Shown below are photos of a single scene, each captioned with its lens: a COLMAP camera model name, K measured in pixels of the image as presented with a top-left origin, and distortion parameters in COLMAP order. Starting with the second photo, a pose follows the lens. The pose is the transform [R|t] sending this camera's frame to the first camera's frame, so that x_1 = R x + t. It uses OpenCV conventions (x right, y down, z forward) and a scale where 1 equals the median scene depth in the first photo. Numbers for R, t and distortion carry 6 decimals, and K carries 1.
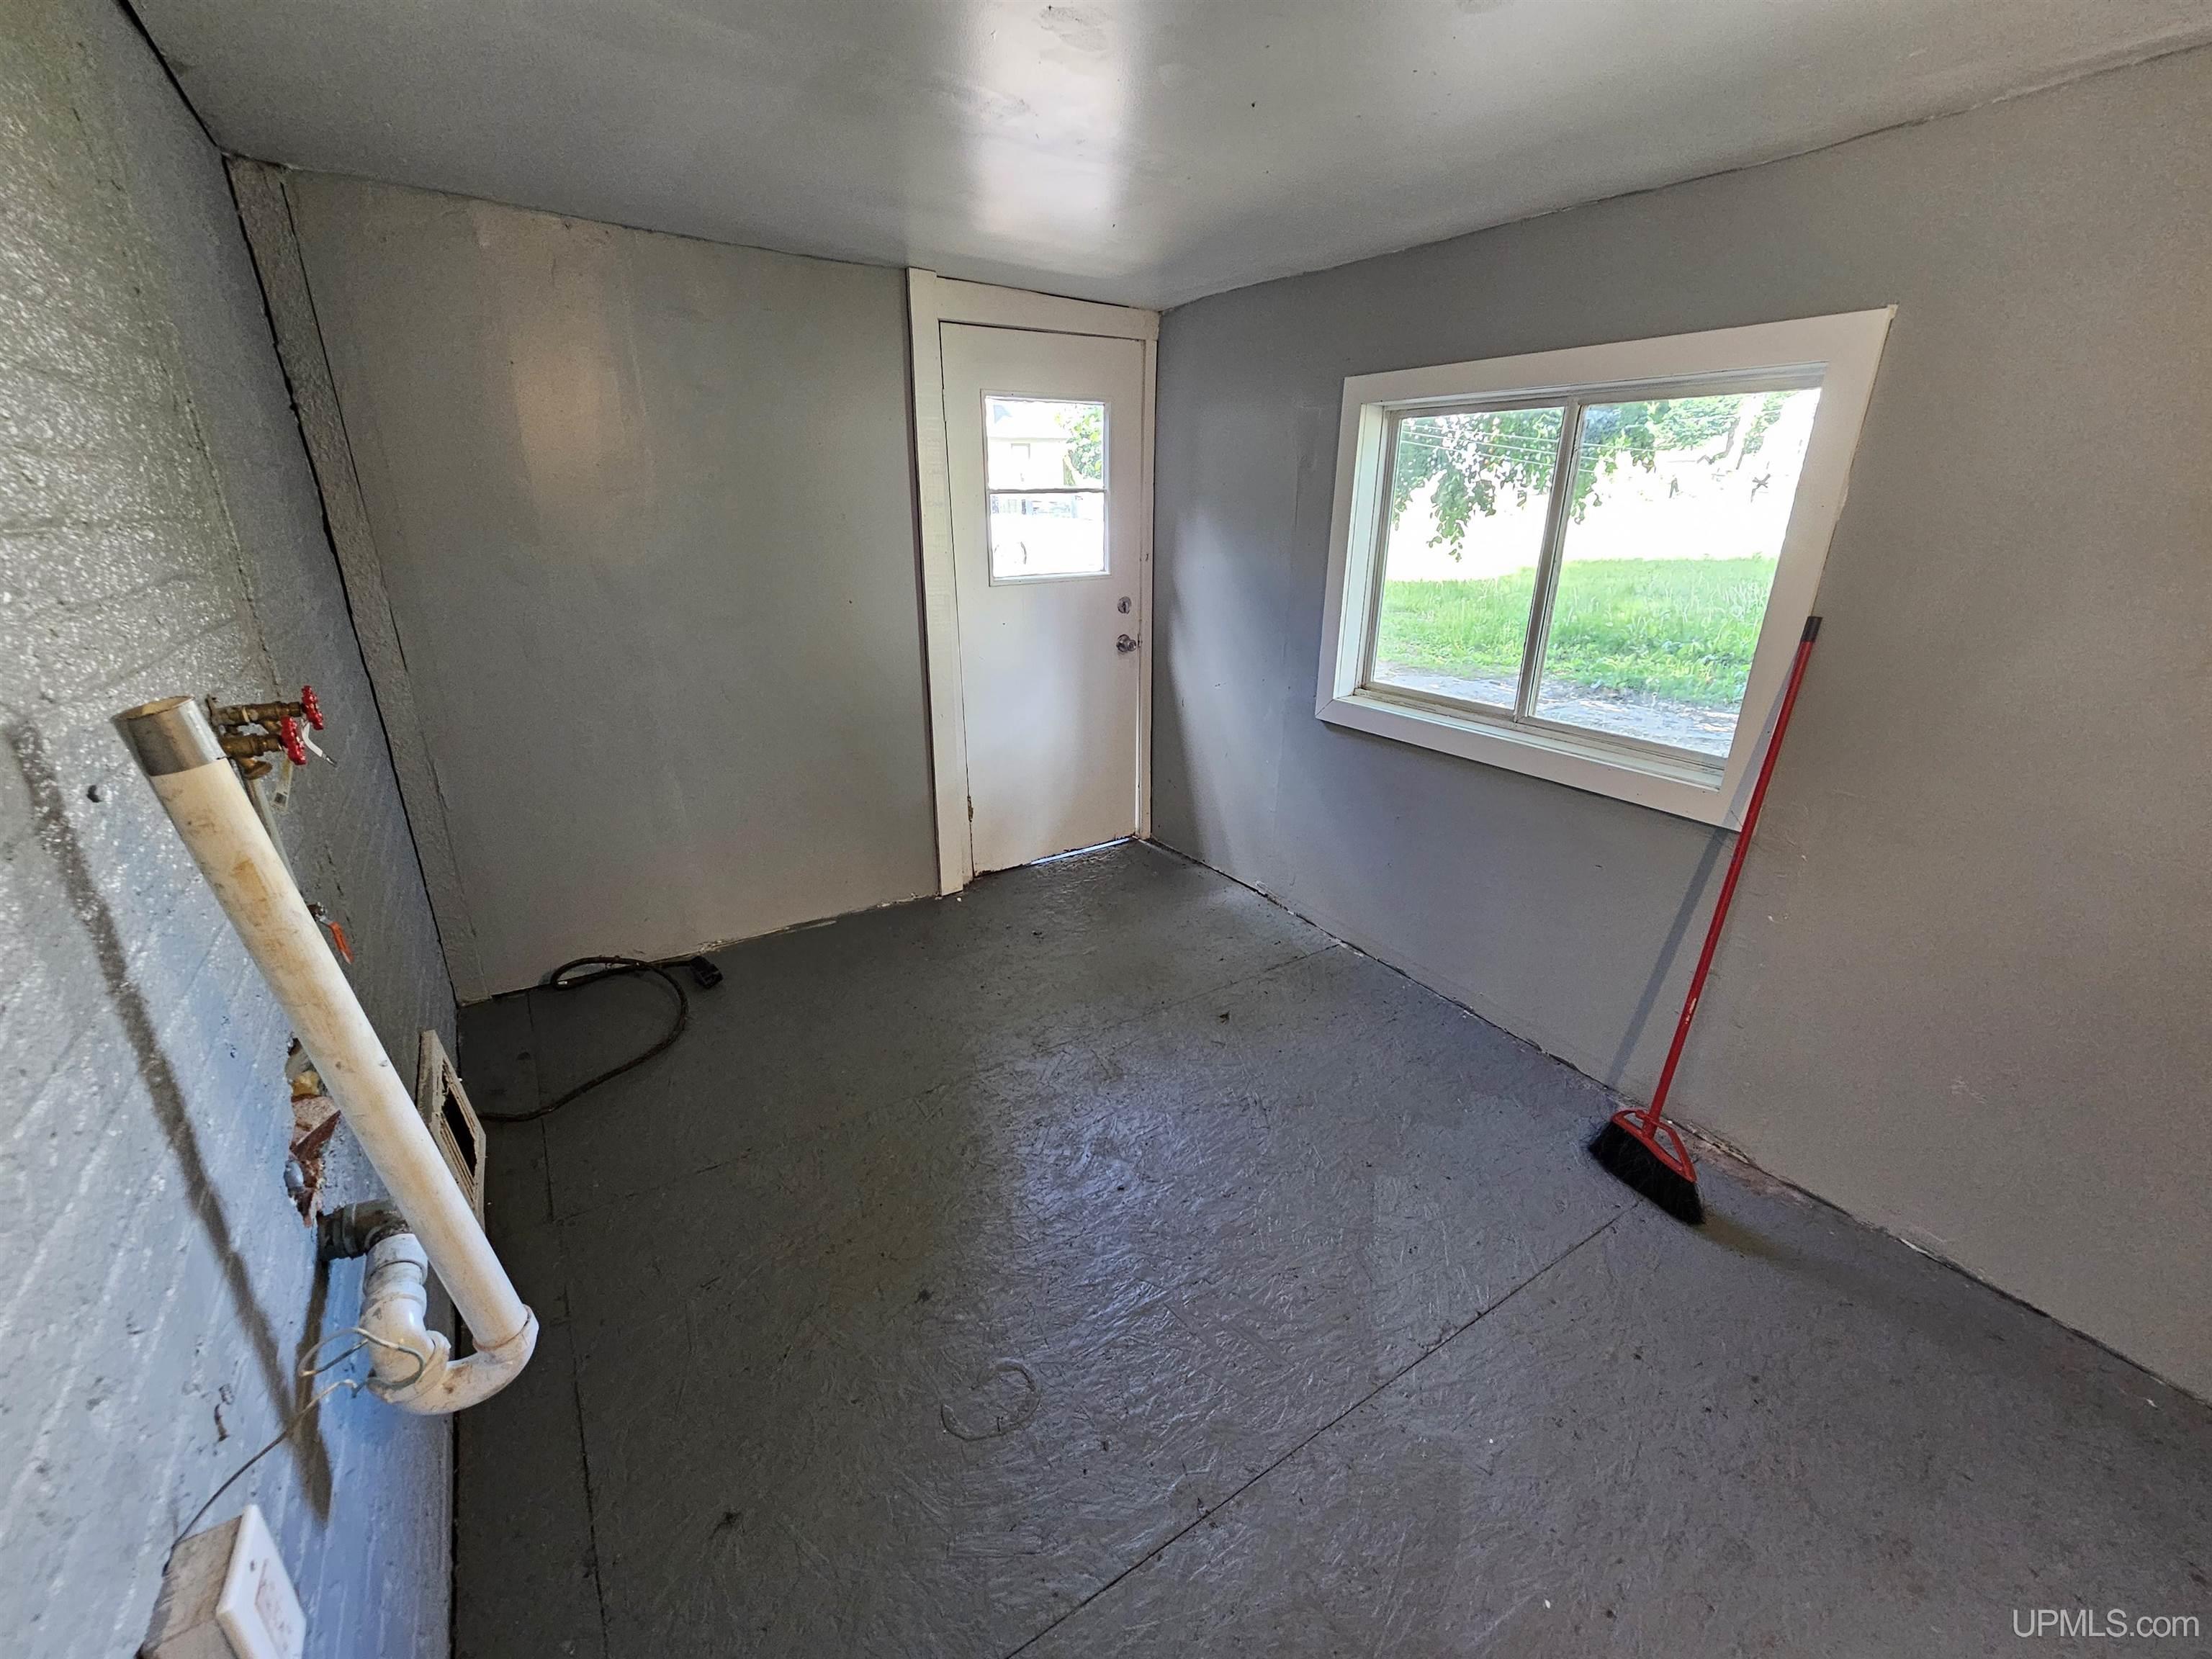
lens RADIAL K [[901.3, 0, 1098.5], [0, 901.3, 834.1], [0, 0, 1]] dist [-0.000856, -0.000496]
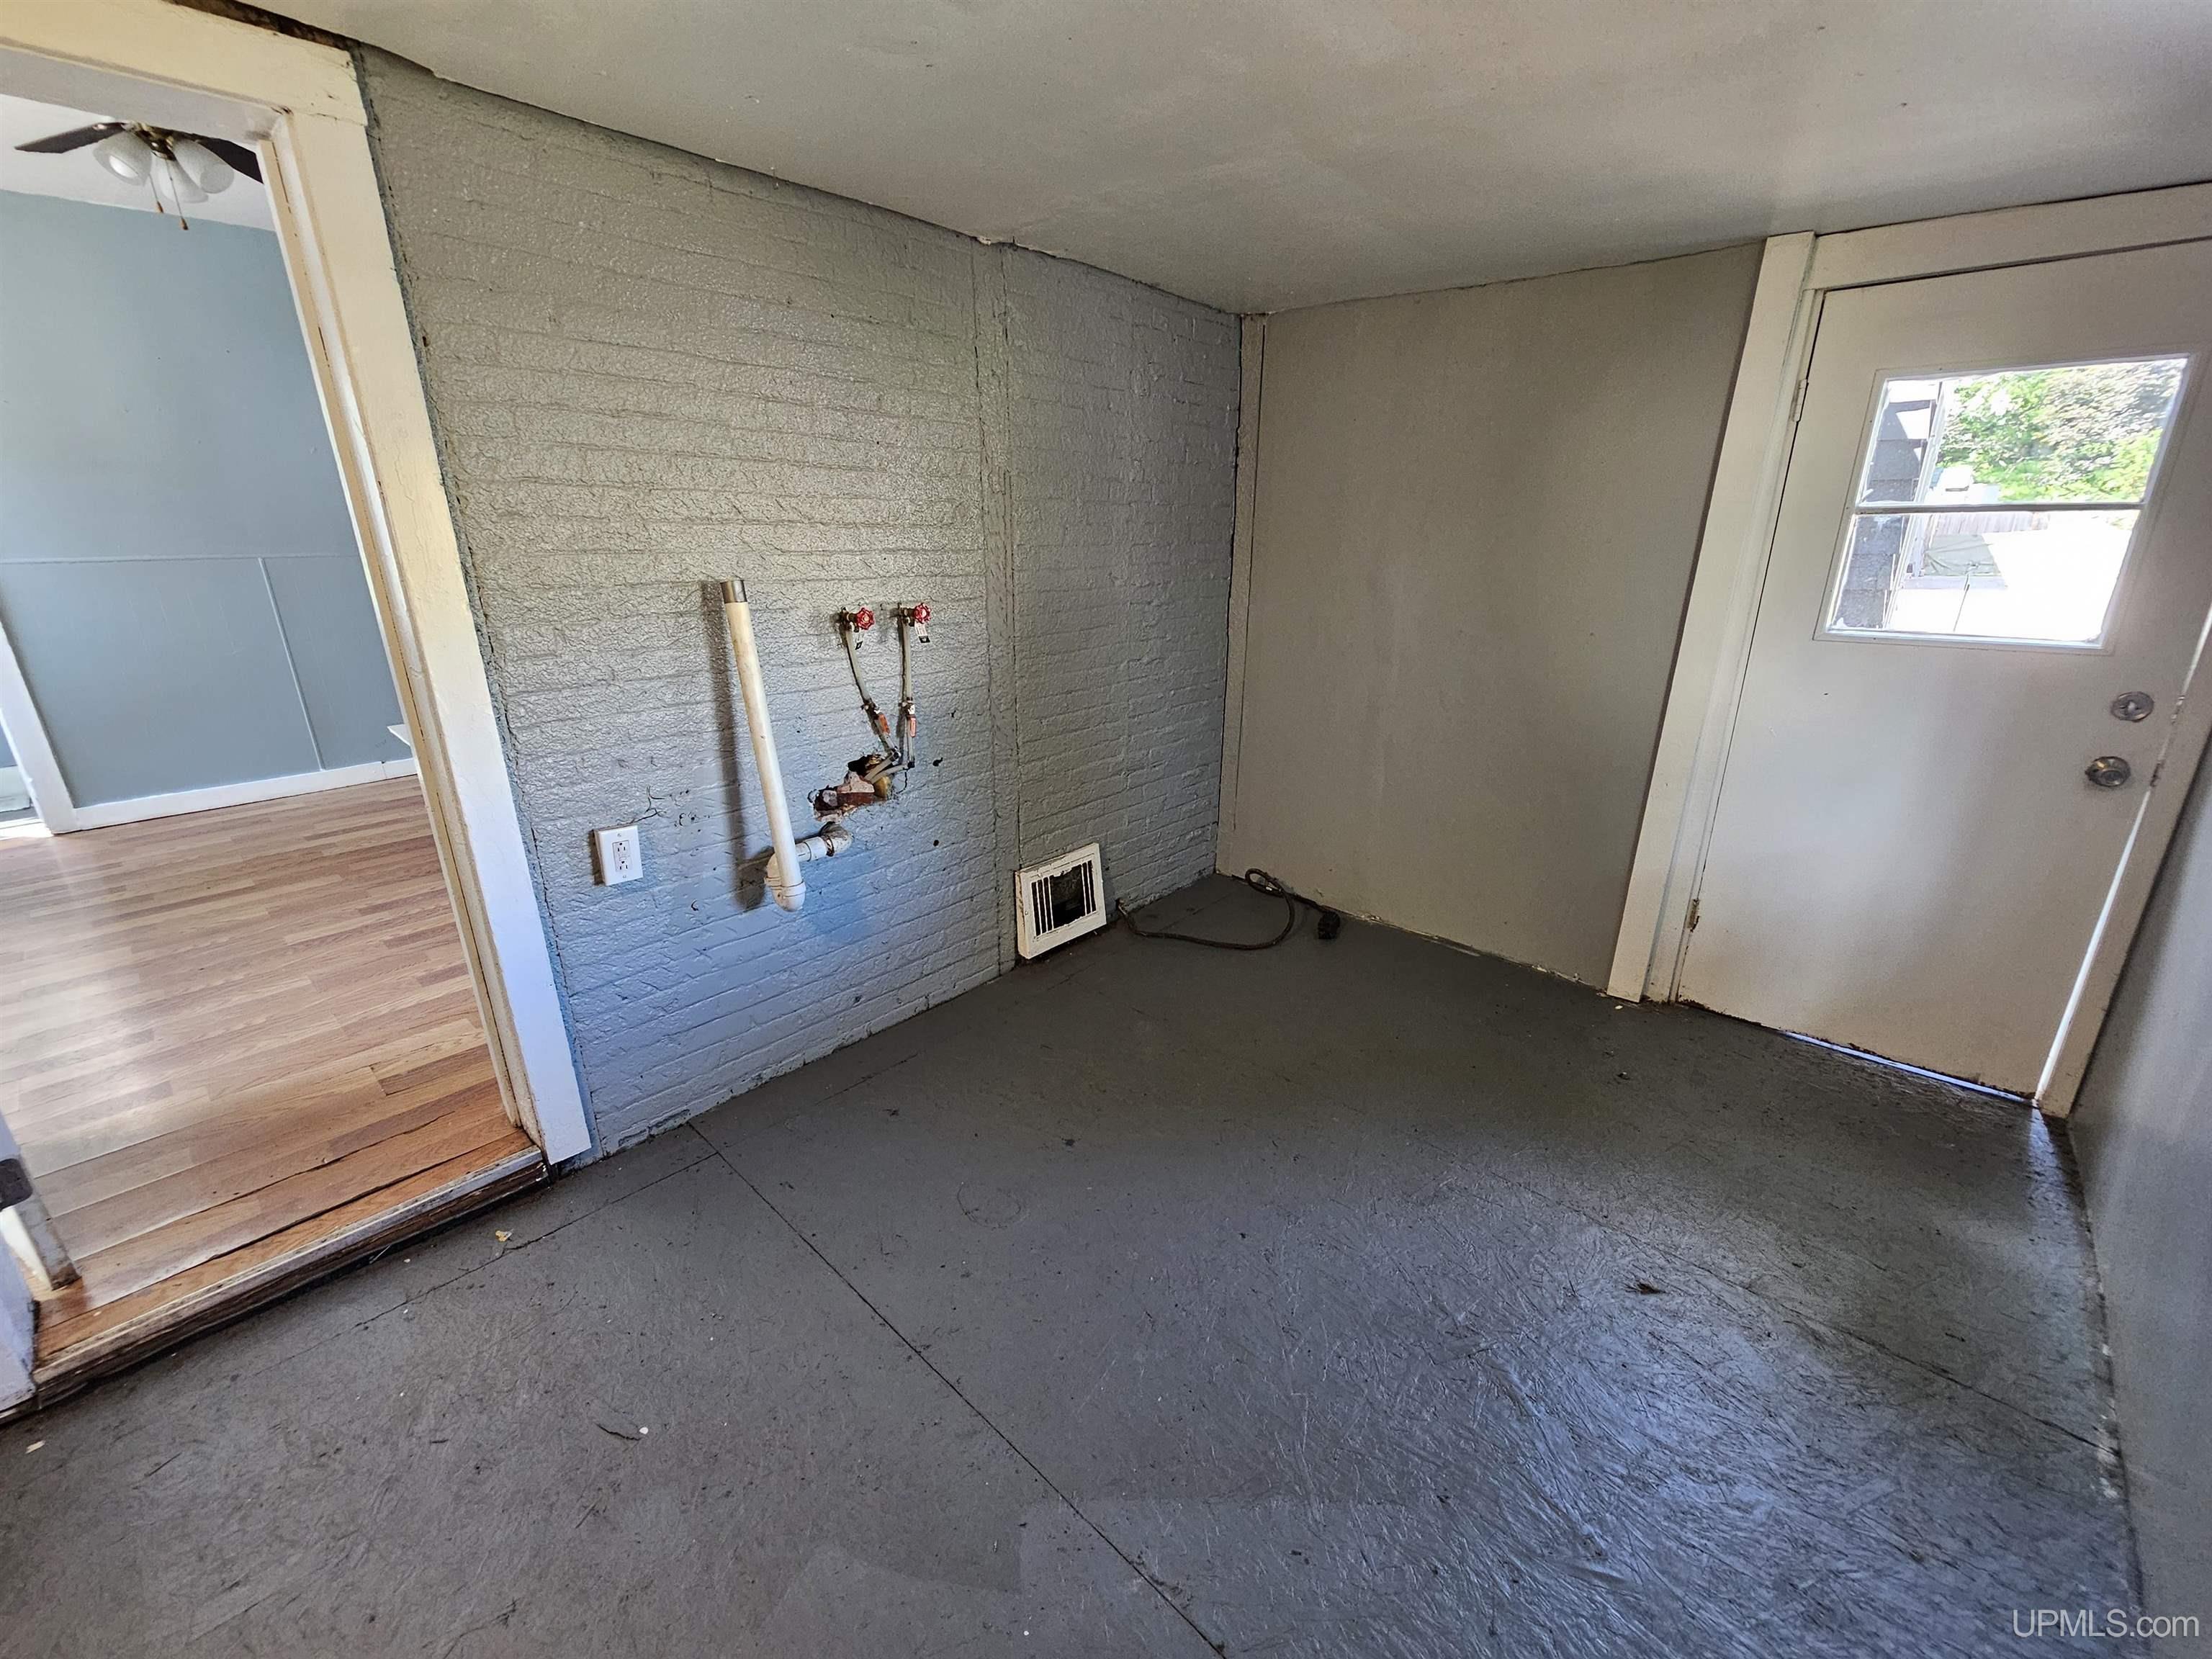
lens RADIAL K [[901.3, 0, 1098.5], [0, 901.3, 834.1], [0, 0, 1]] dist [-0.000856, -0.000496]
pose [[0.245133, 0.308430, -0.919120, 0.454215], [-0.341797, 0.914667, 0.215777, -0.090688], [0.907240, 0.261258, 0.329635, 0.274847]]
